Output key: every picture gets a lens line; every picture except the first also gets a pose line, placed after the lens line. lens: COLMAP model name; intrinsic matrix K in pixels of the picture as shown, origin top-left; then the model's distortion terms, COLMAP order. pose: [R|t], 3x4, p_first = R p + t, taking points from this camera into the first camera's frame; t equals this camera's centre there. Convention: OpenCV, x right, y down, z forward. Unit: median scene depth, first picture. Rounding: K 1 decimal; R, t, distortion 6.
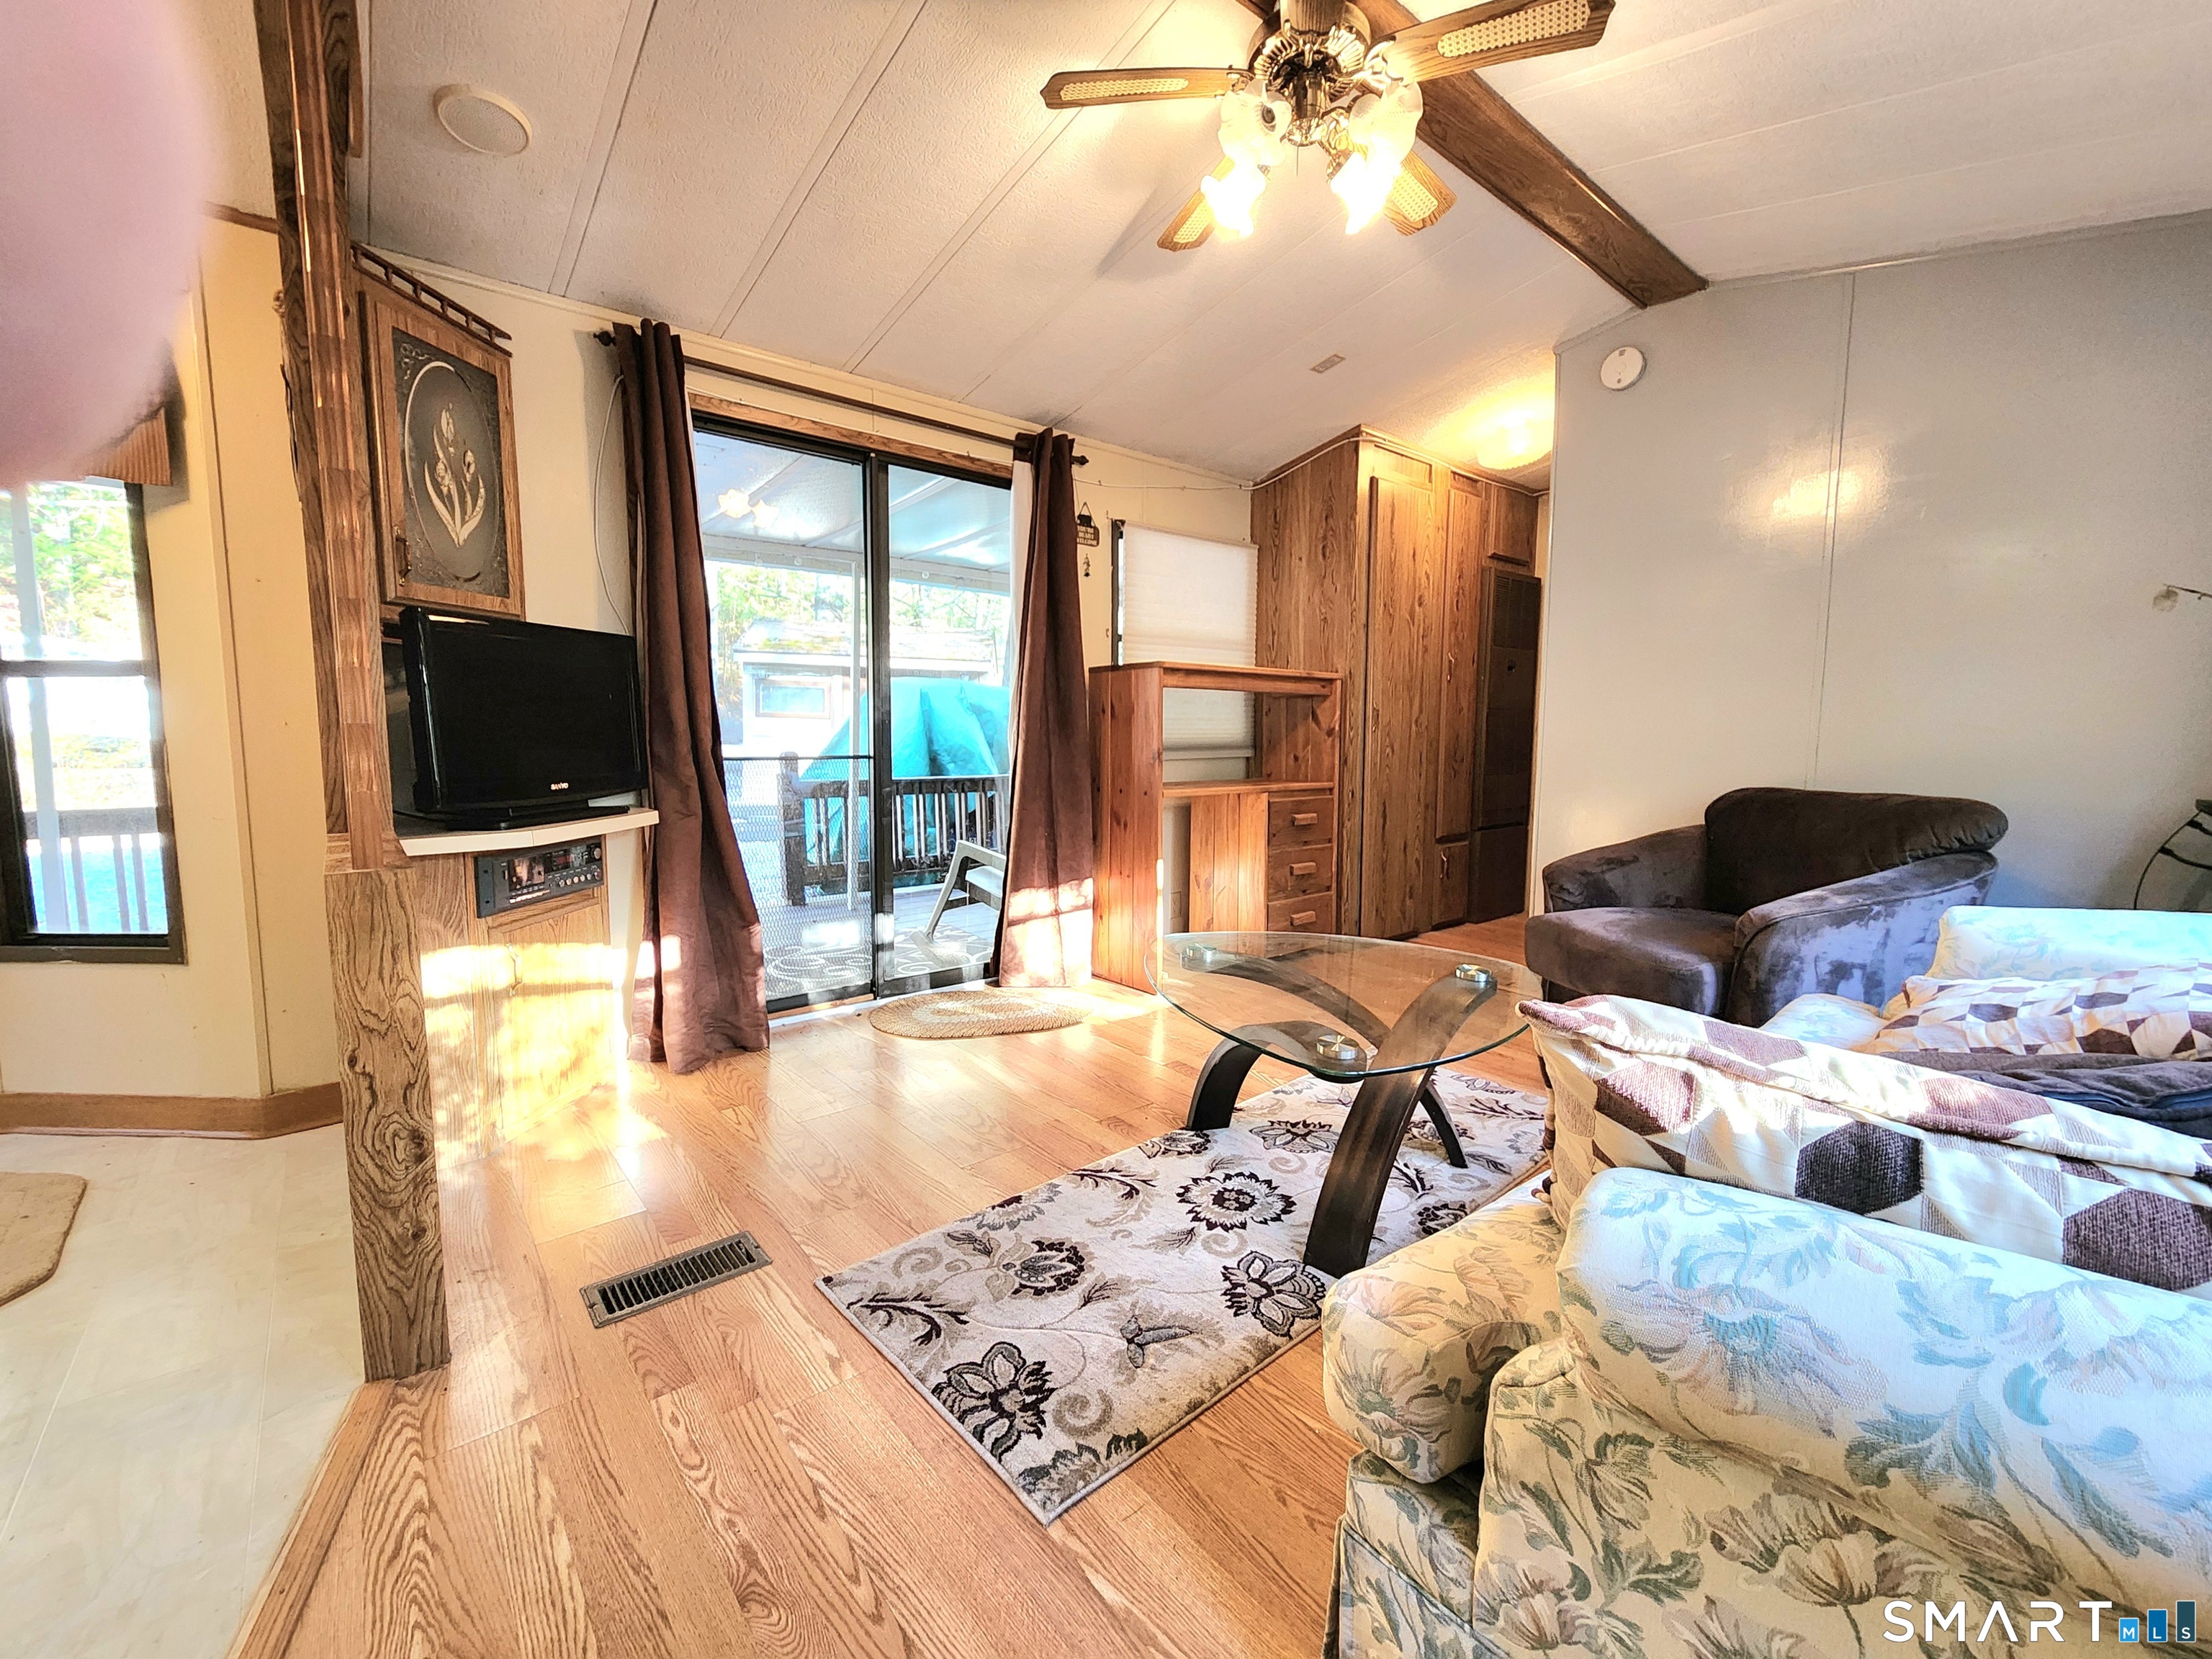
lens RADIAL K [[903.6, 0, 1102.8], [0, 903.6, 813.7], [0, 0, 1]] dist [0.004369, -0.004141]
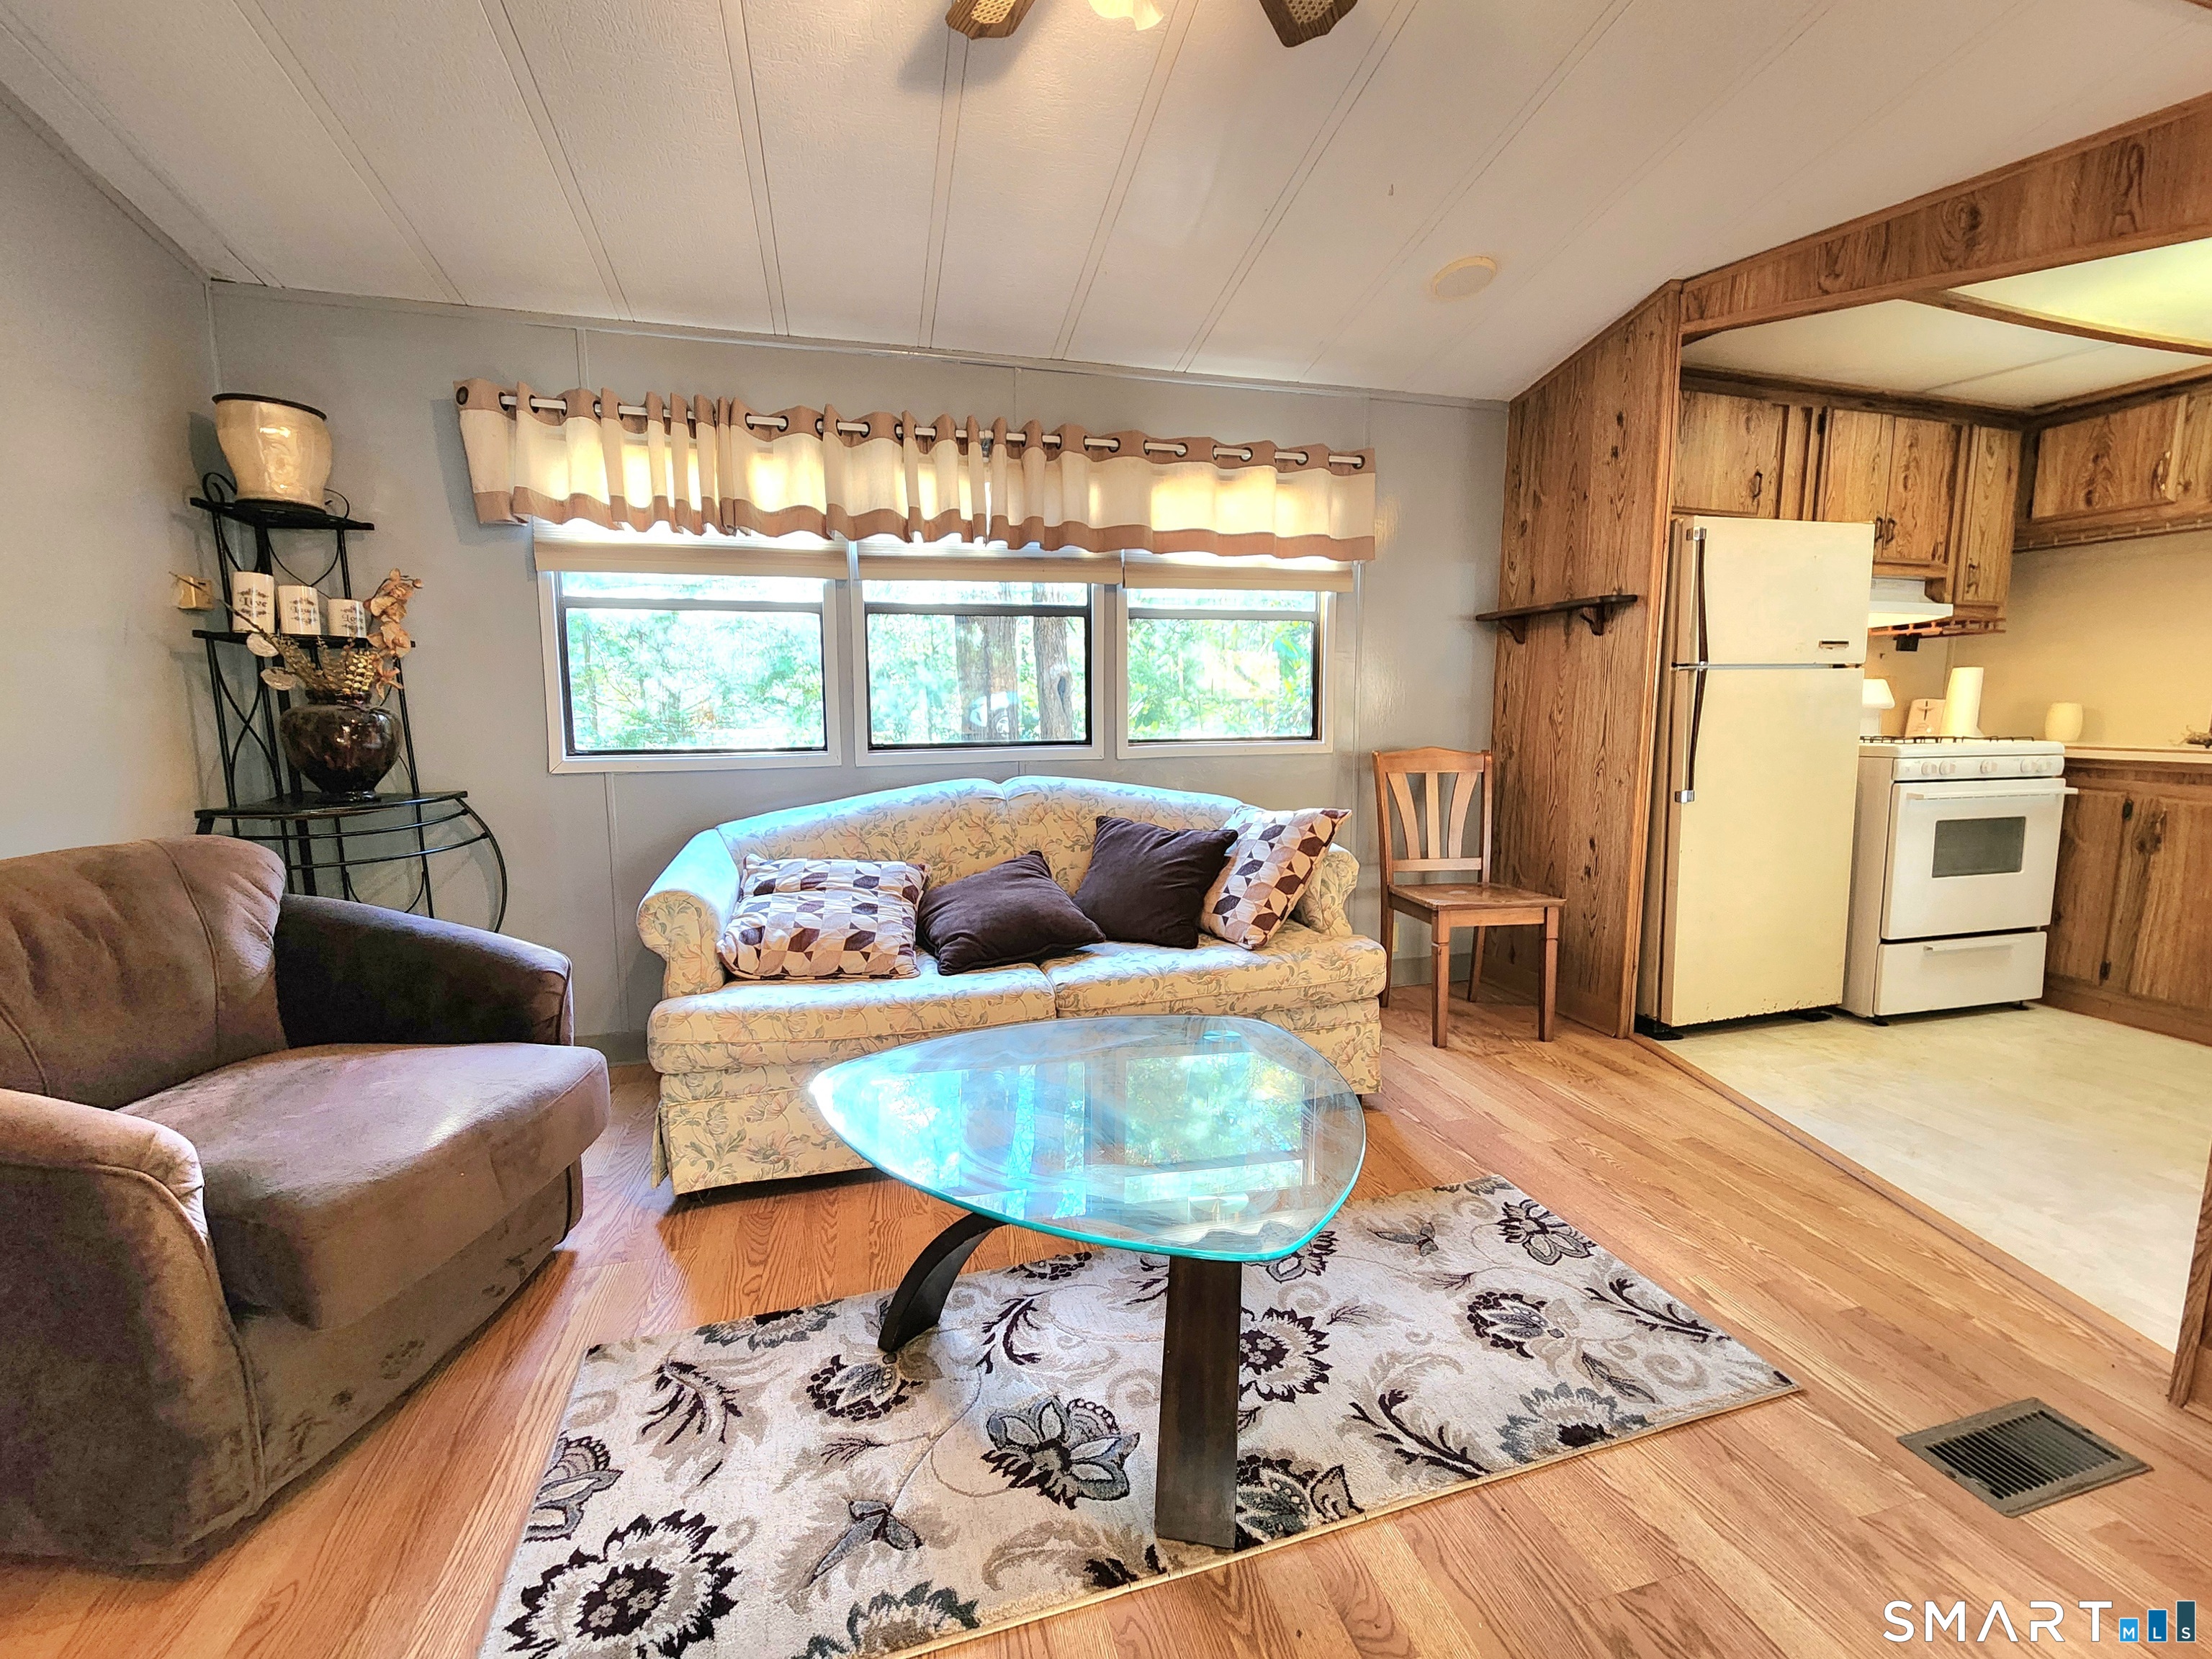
lens RADIAL K [[903.6, 0, 1098.9], [0, 903.6, 814.2], [0, 0, 1]] dist [0.004369, -0.004141]
pose [[-0.906893, -0.050602, 0.418311, -0.025733], [0.040574, 0.977662, 0.206229, -0.142282], [-0.419402, 0.204000, -0.884582, 1.215489]]
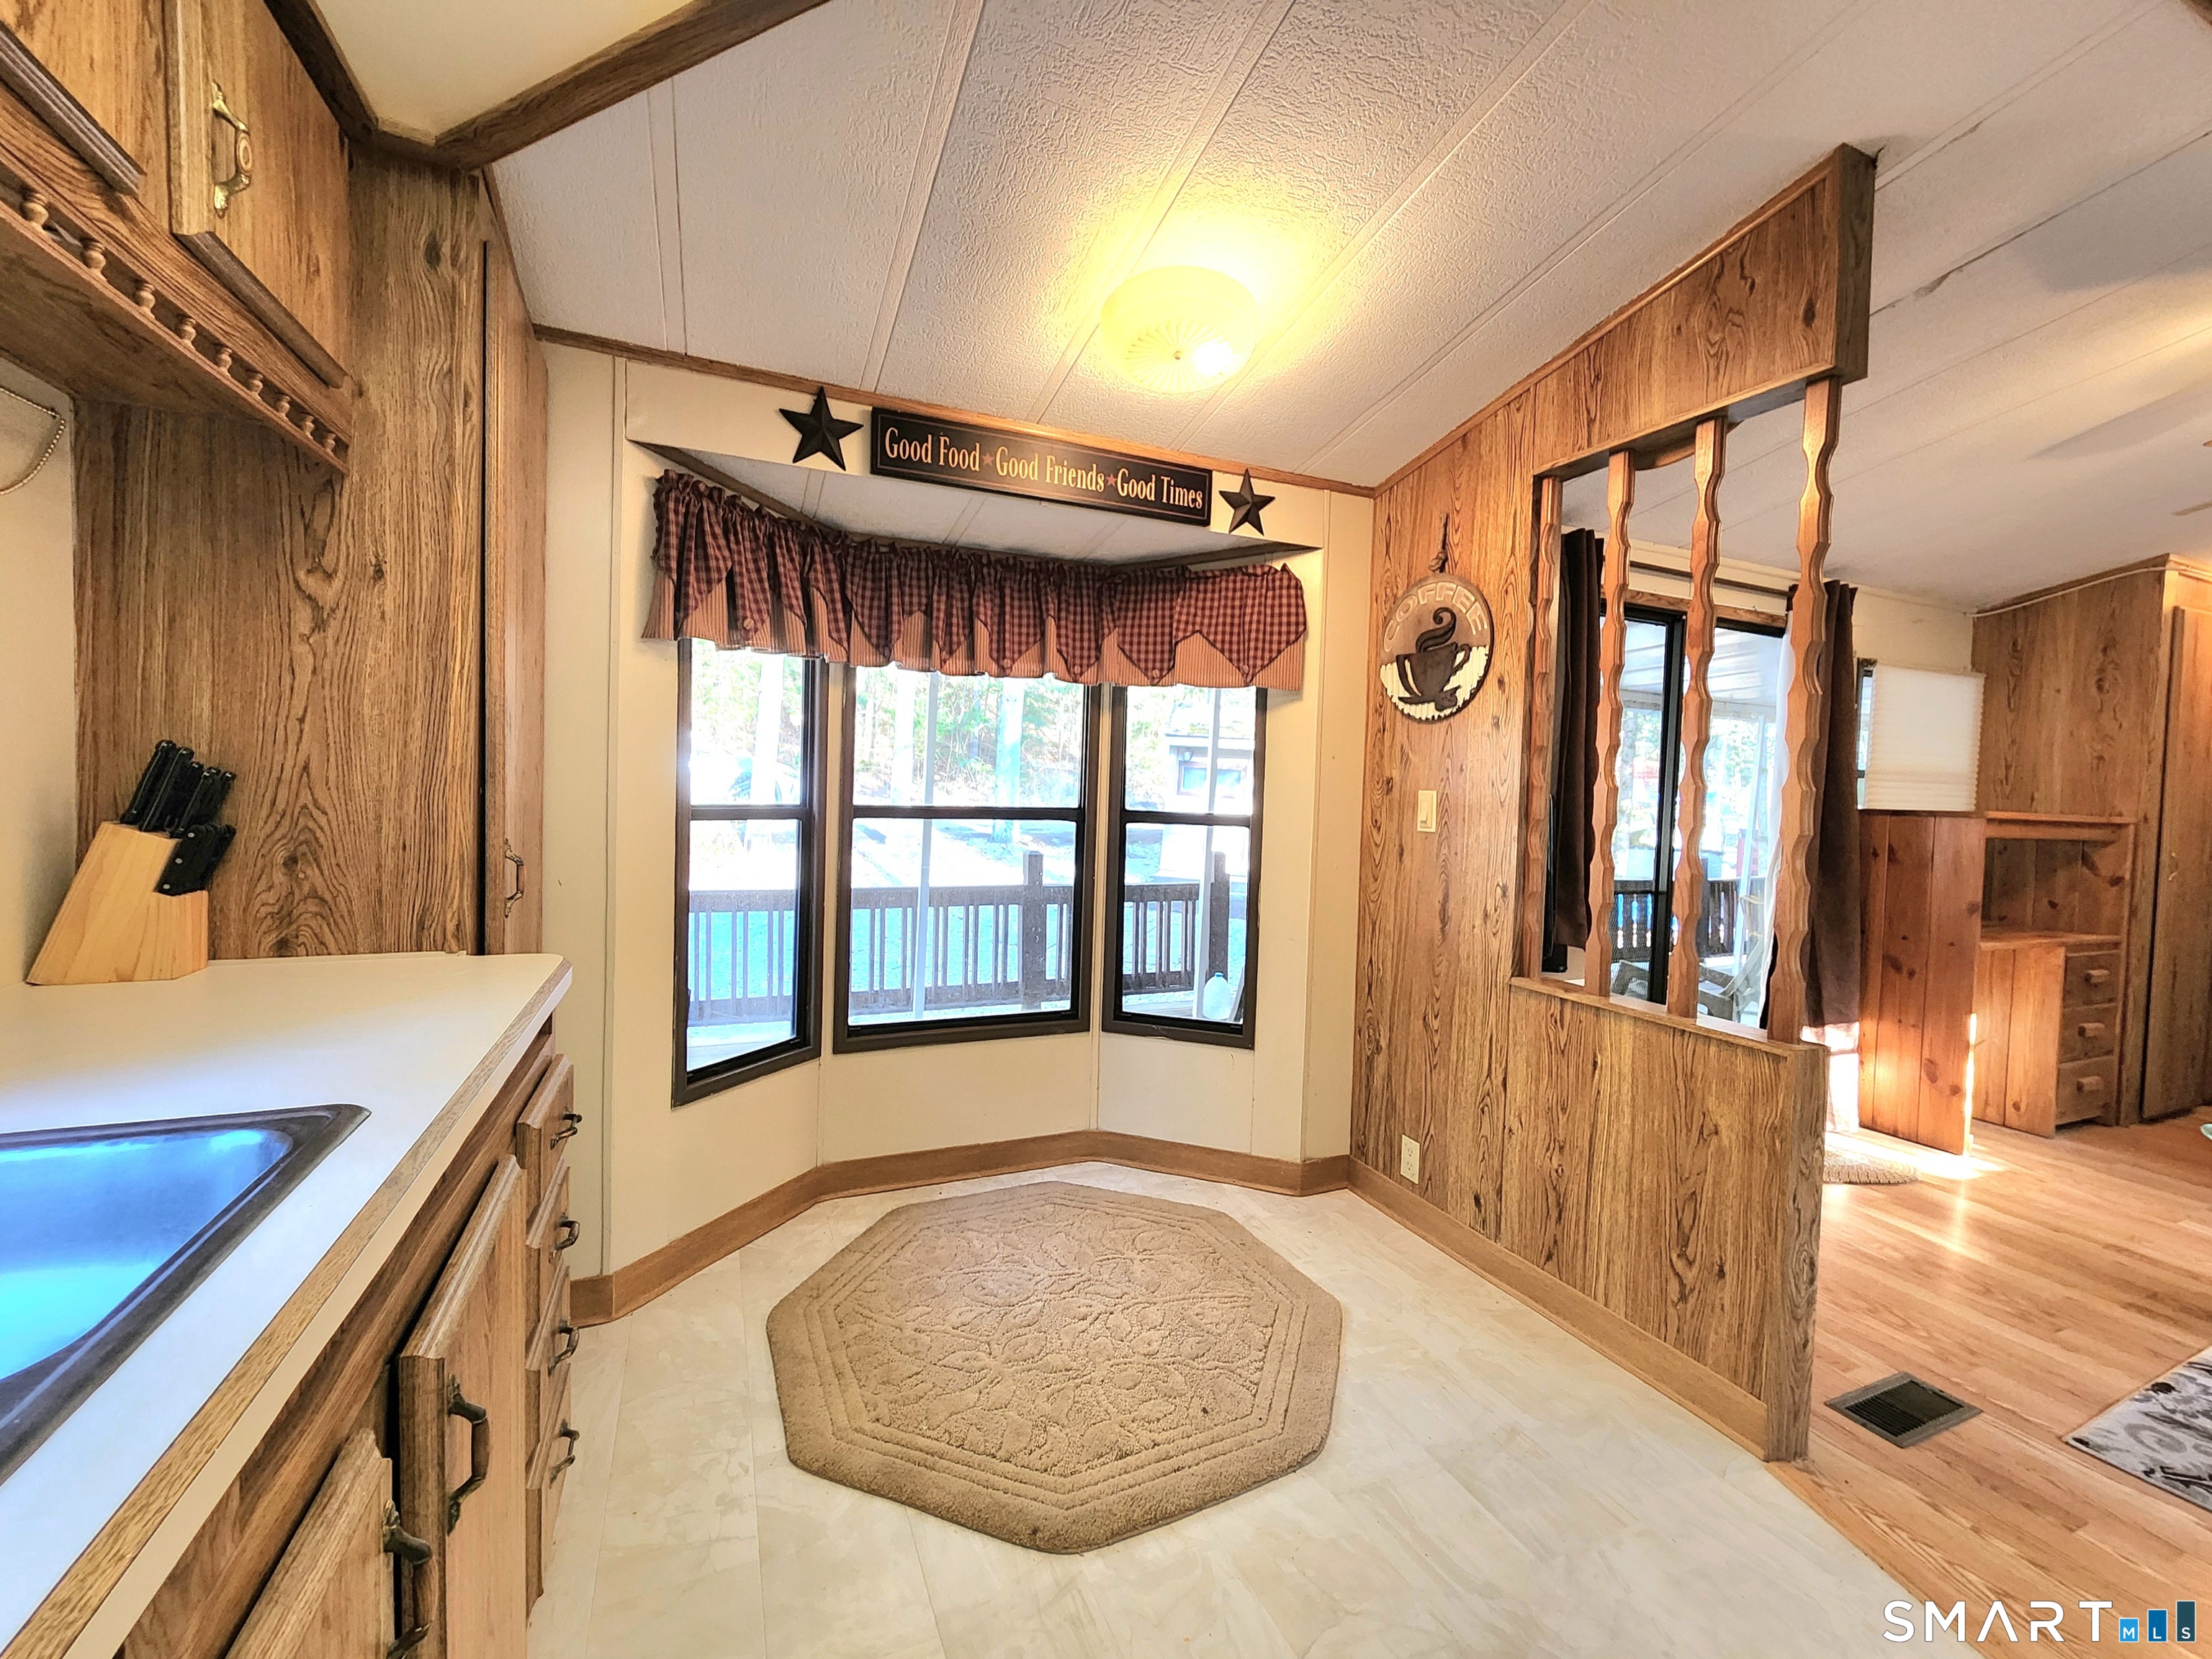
lens RADIAL K [[903.6, 0, 1098.0], [0, 903.6, 816.9], [0, 0, 1]] dist [0.004369, -0.004141]
pose [[0.956253, 0.037938, -0.290071, -0.719630], [-0.056985, 0.996718, -0.057498, -0.065209], [0.286938, 0.071512, 0.955276, -0.267659]]
